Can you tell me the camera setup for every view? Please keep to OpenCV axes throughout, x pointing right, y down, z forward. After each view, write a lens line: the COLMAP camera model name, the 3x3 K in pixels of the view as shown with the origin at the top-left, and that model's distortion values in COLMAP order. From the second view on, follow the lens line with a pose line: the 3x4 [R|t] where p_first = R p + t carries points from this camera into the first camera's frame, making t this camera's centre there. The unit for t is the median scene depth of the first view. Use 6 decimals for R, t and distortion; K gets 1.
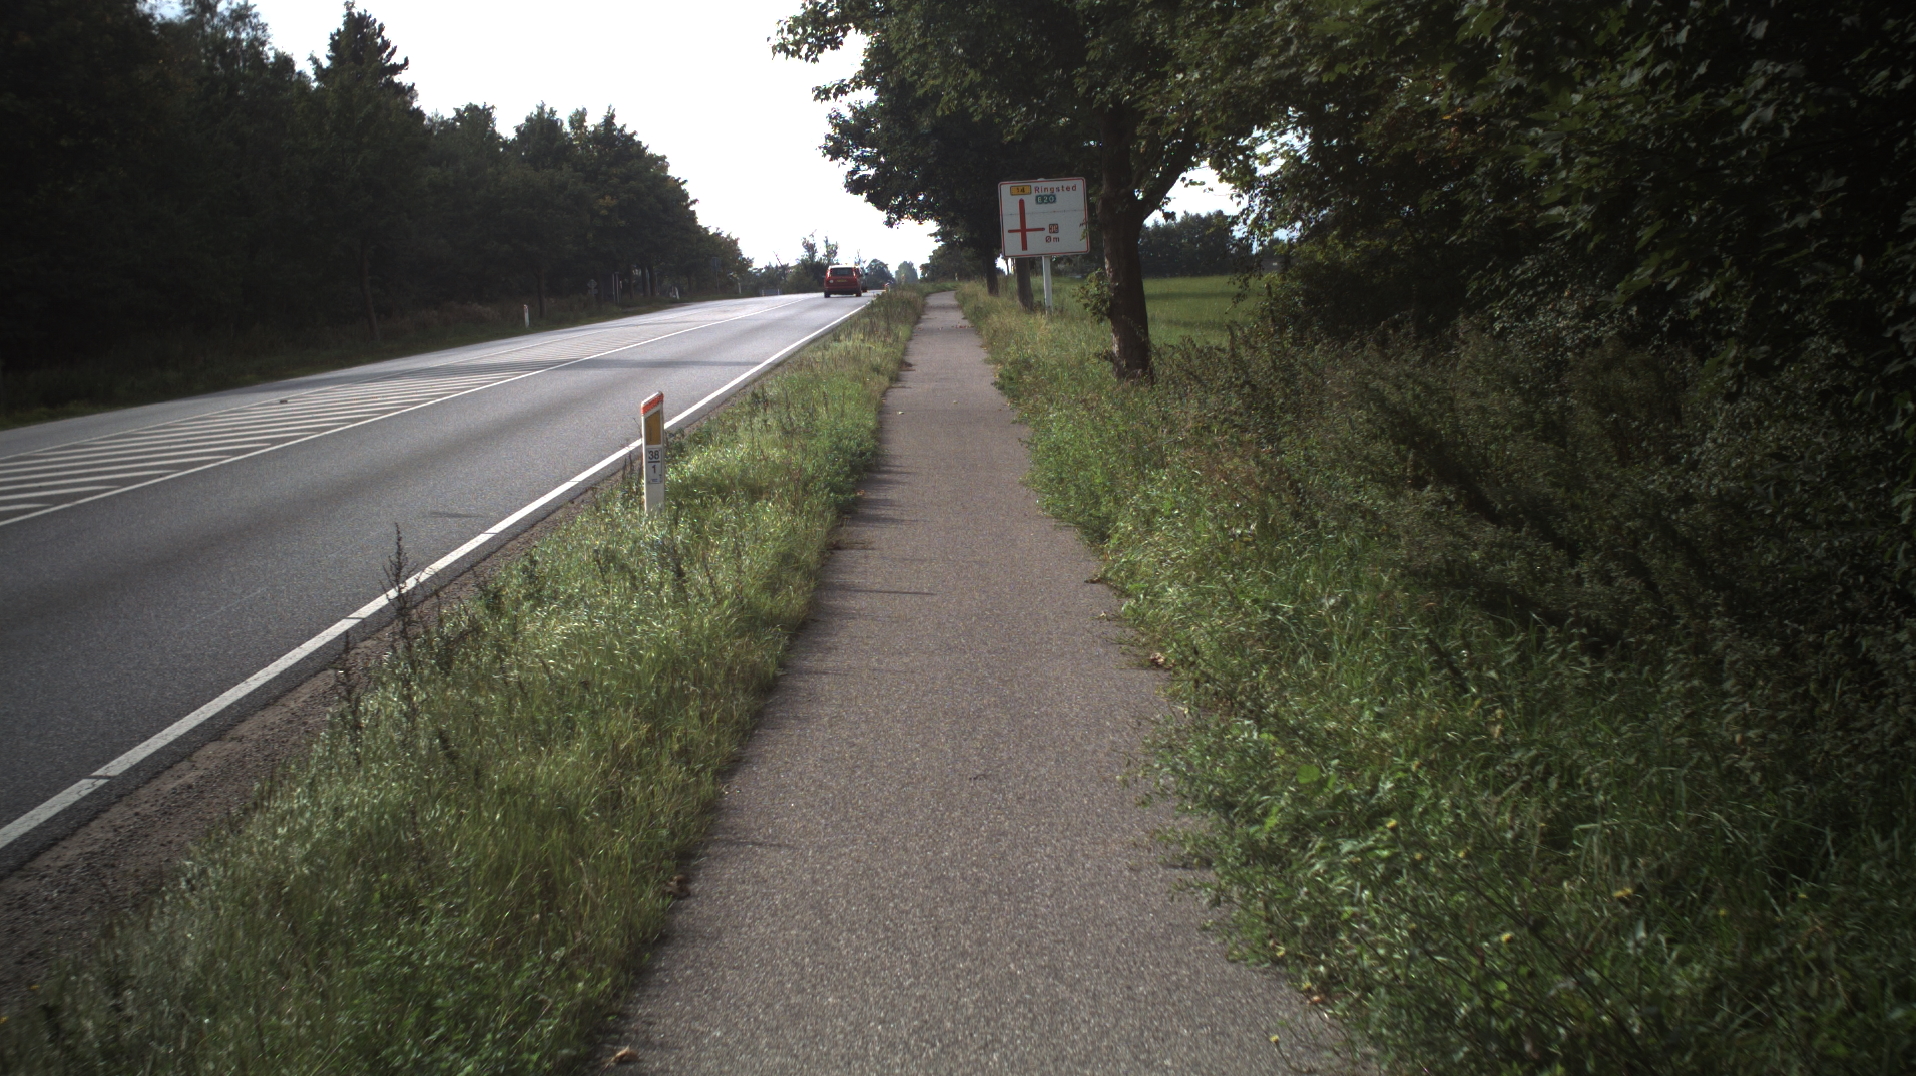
lens RADIAL K [[4166.7, 0, 925.8], [0, 4166.7, 537.1], [0, 0, 1]] dist [-0.334544, 0.041848]
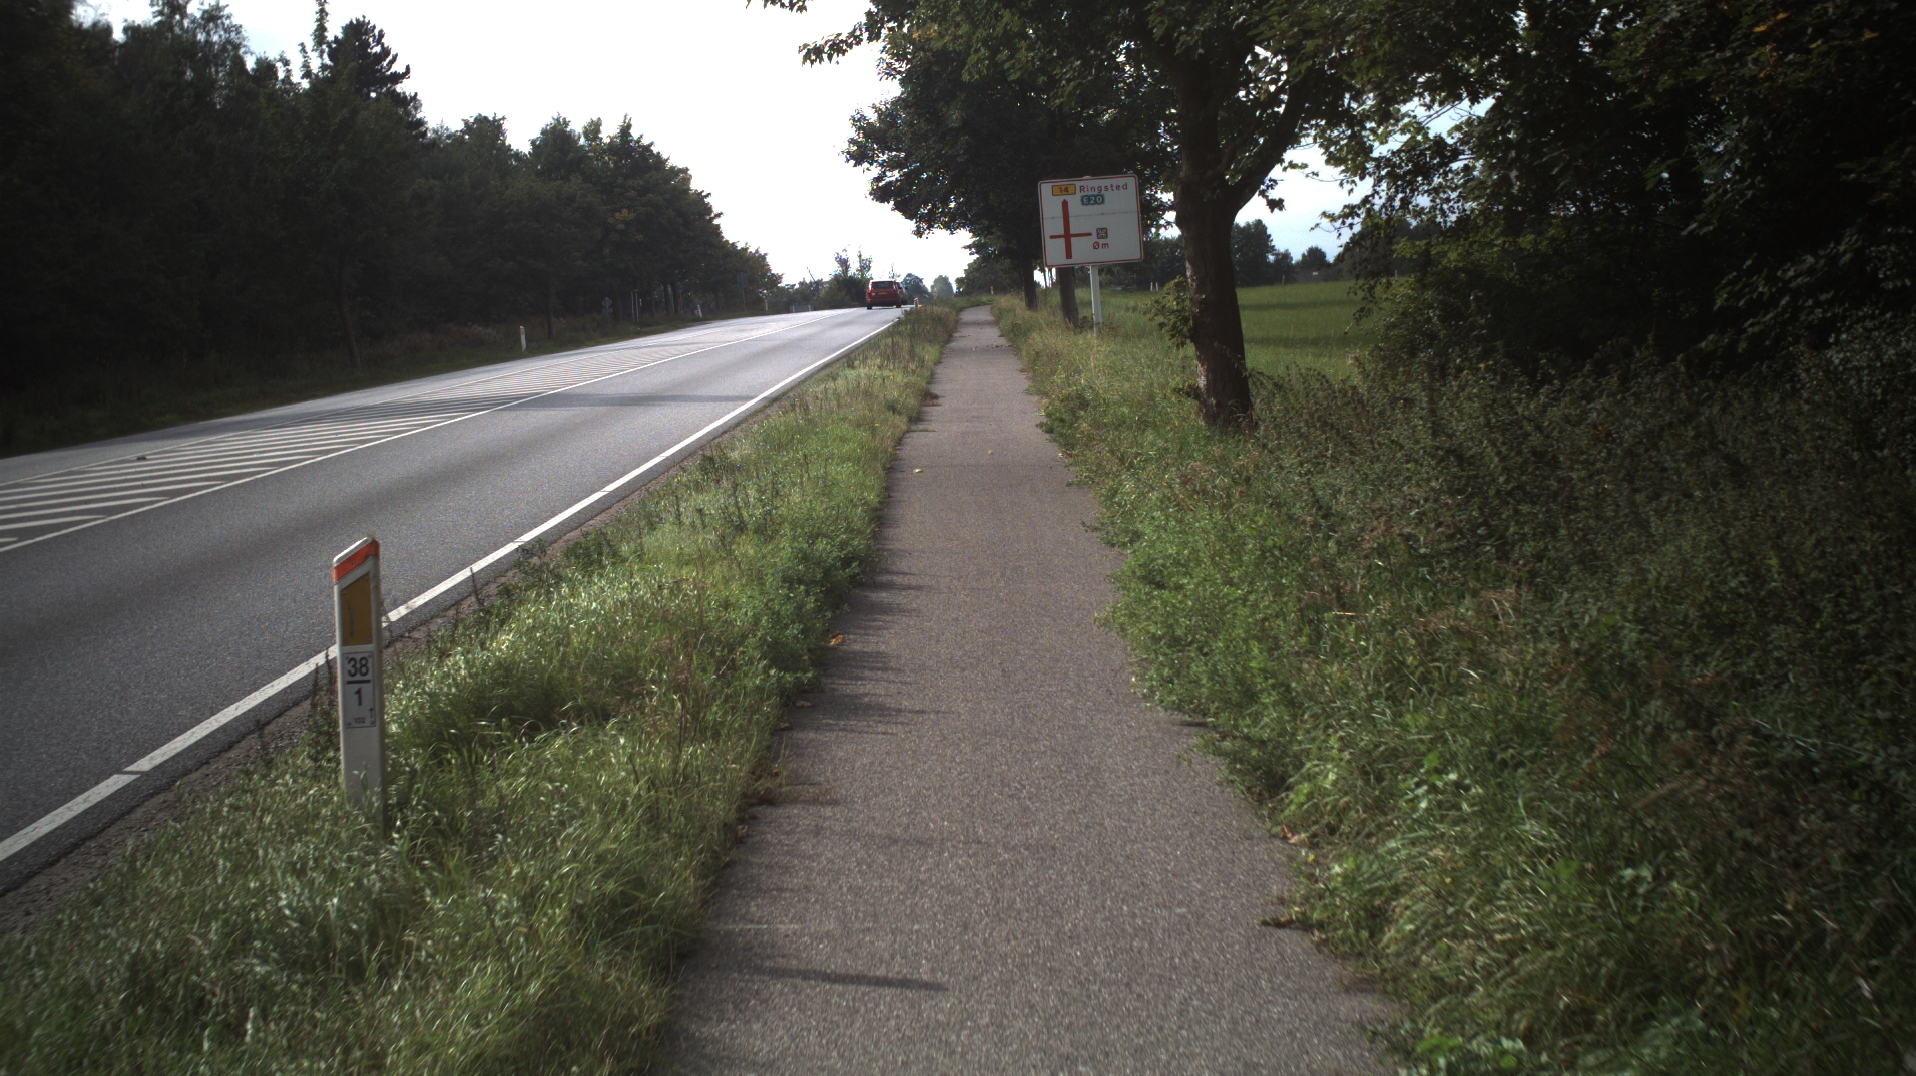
lens RADIAL K [[4166.7, 0, 925.8], [0, 4166.7, 537.1], [0, 0, 1]] dist [-0.334544, 0.041848]
pose [[0.999887, -0.011796, -0.009319, 0.001065], [0.011764, 0.999925, -0.003449, -0.007281], [0.009359, 0.003339, 0.999951, 0.117699]]
